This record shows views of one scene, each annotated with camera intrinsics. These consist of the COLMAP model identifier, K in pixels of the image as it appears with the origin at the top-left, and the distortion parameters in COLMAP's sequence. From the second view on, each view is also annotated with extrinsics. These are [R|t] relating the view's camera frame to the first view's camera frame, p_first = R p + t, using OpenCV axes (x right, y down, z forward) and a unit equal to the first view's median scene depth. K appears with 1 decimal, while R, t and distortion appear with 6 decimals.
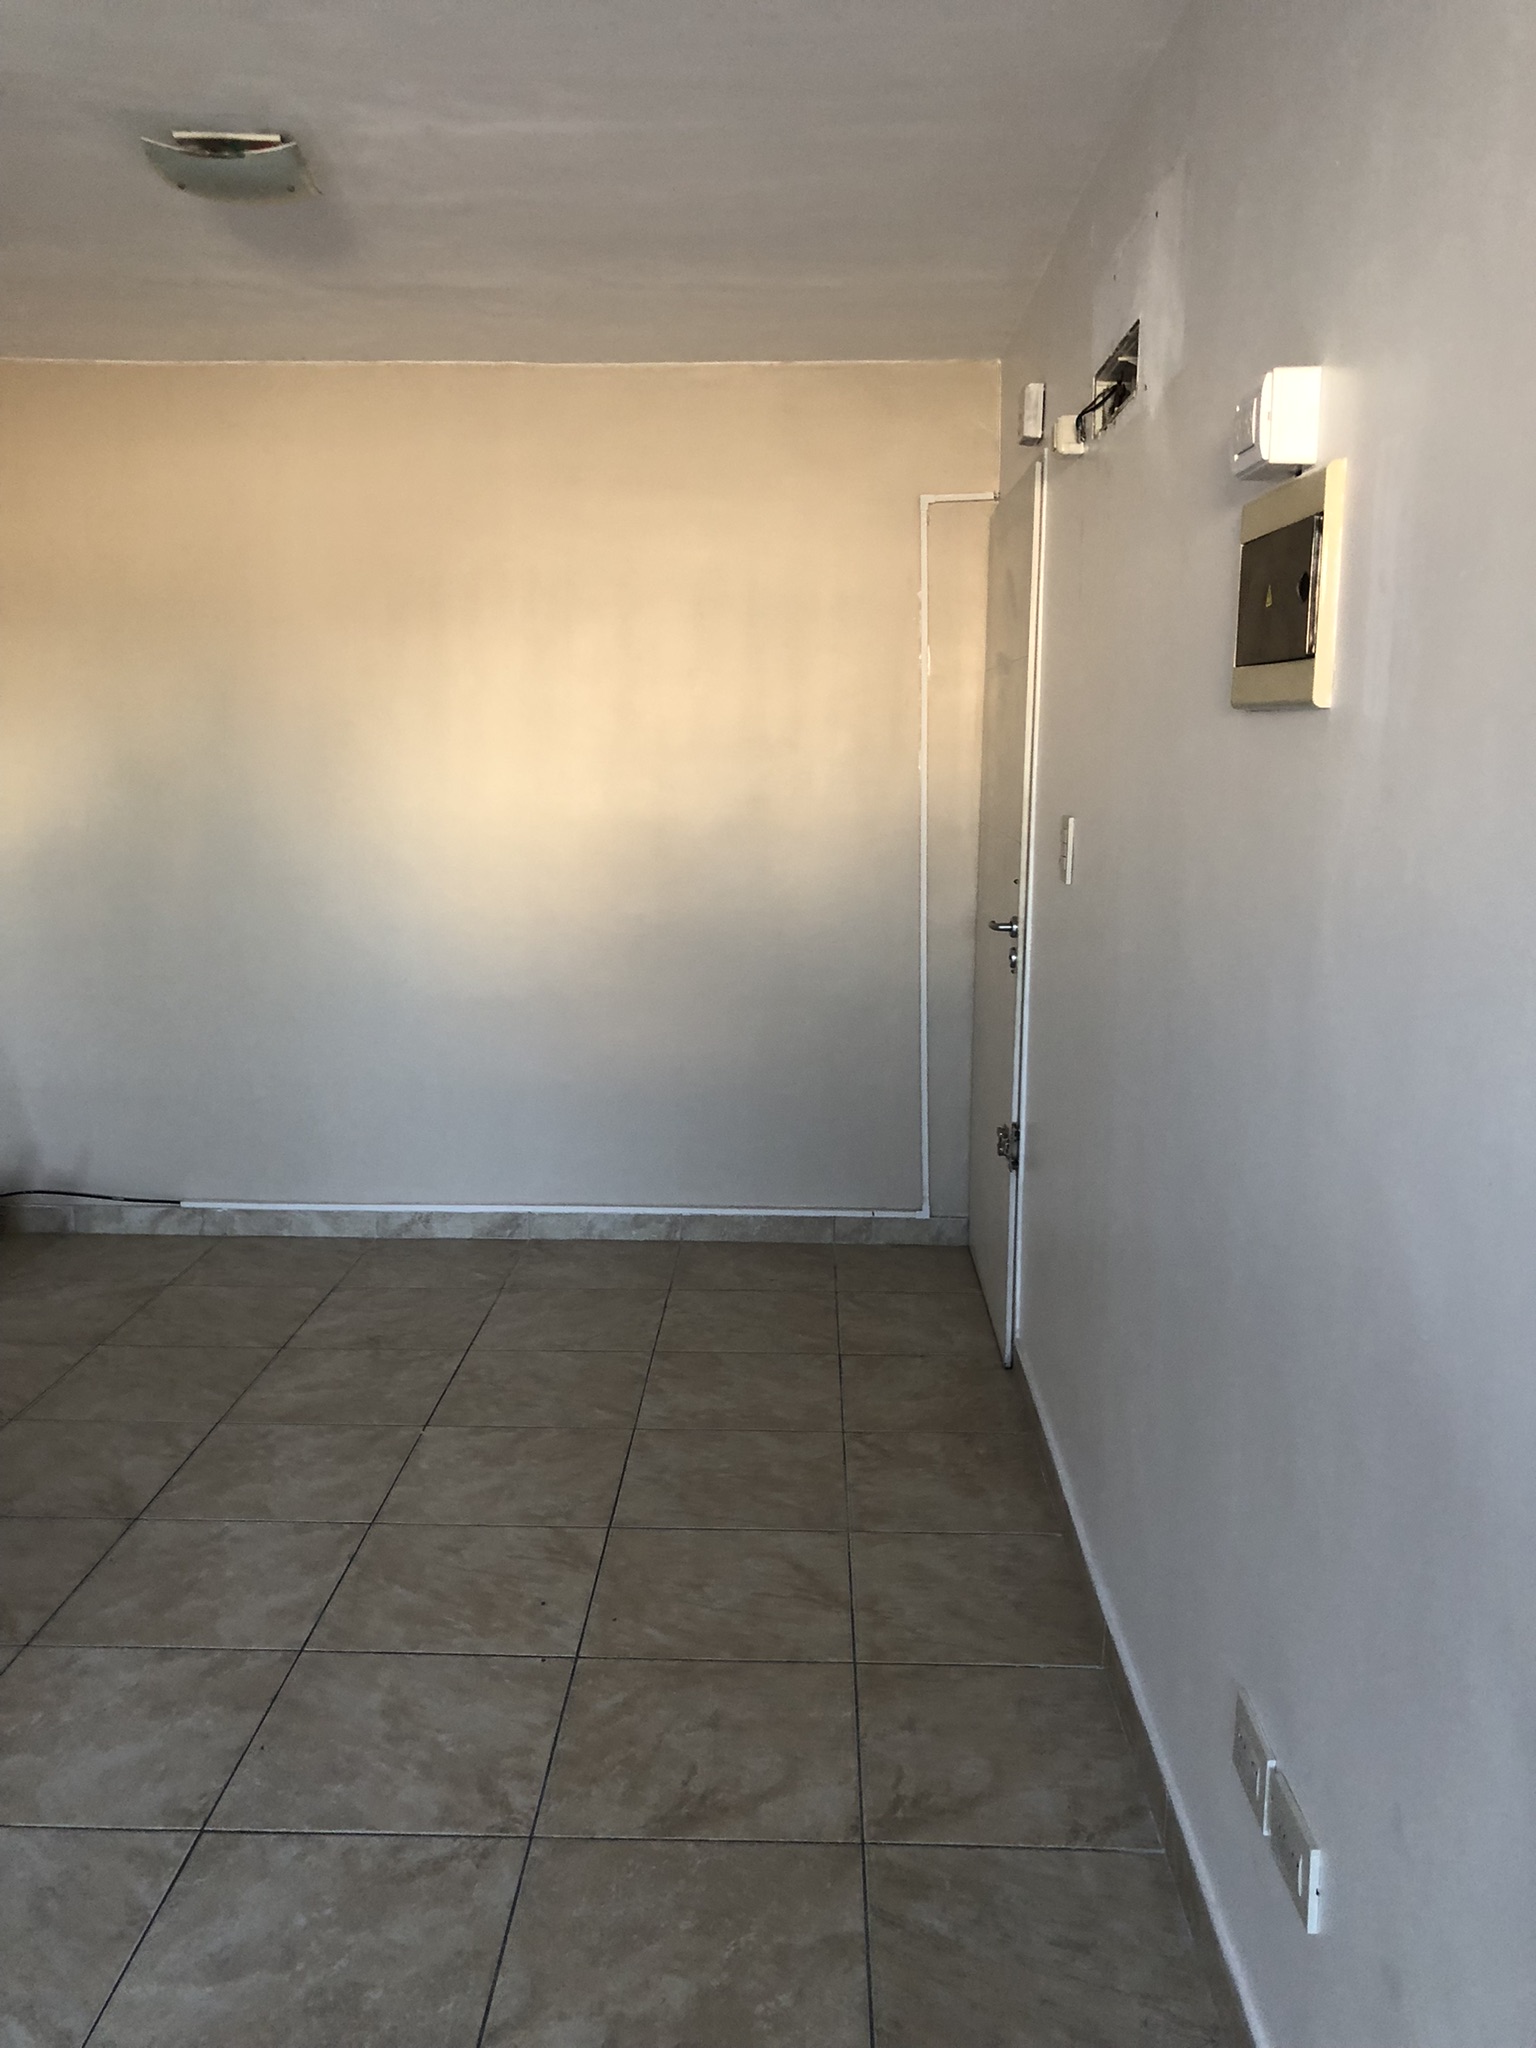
lens RADIAL K [[1720.8, 0, 764.1], [0, 1720.8, 1020.5], [0, 0, 1]] dist [0.032852, -0.052328]
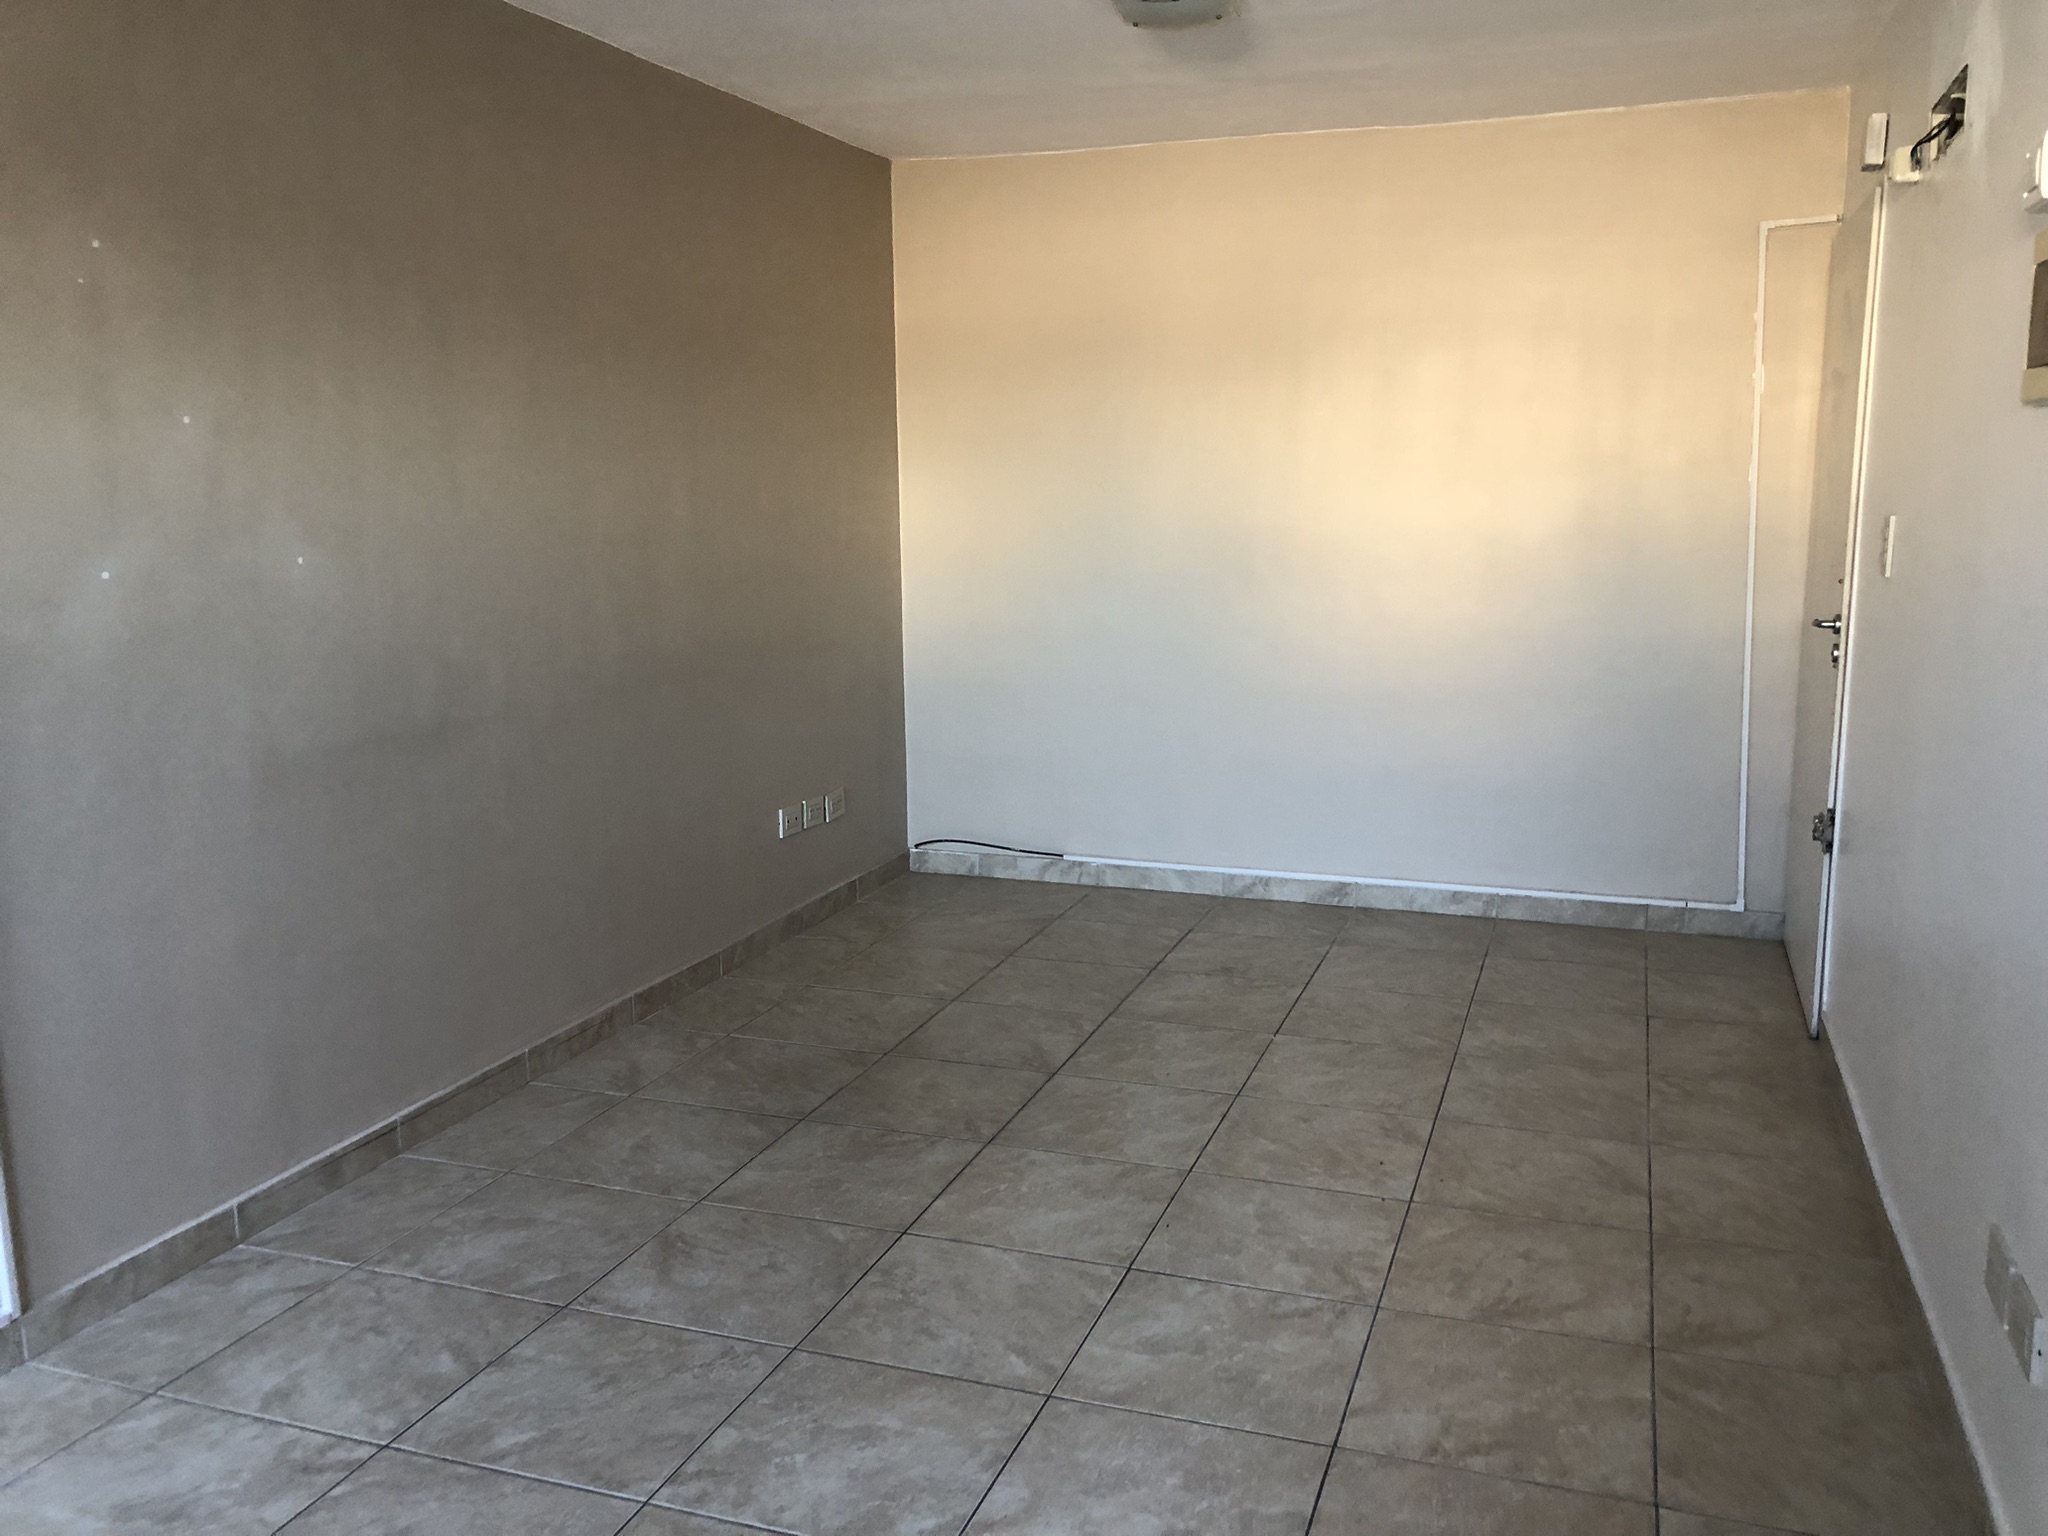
lens RADIAL K [[1720.8, 0, 1024.4], [0, 1720.8, 774.3], [0, 0, 1]] dist [0.032852, -0.052328]
pose [[0.952316, 0.036277, -0.302950, -0.007313], [-0.033483, 0.999335, 0.014415, 0.046589], [0.303271, -0.003584, 0.952898, -0.202261]]
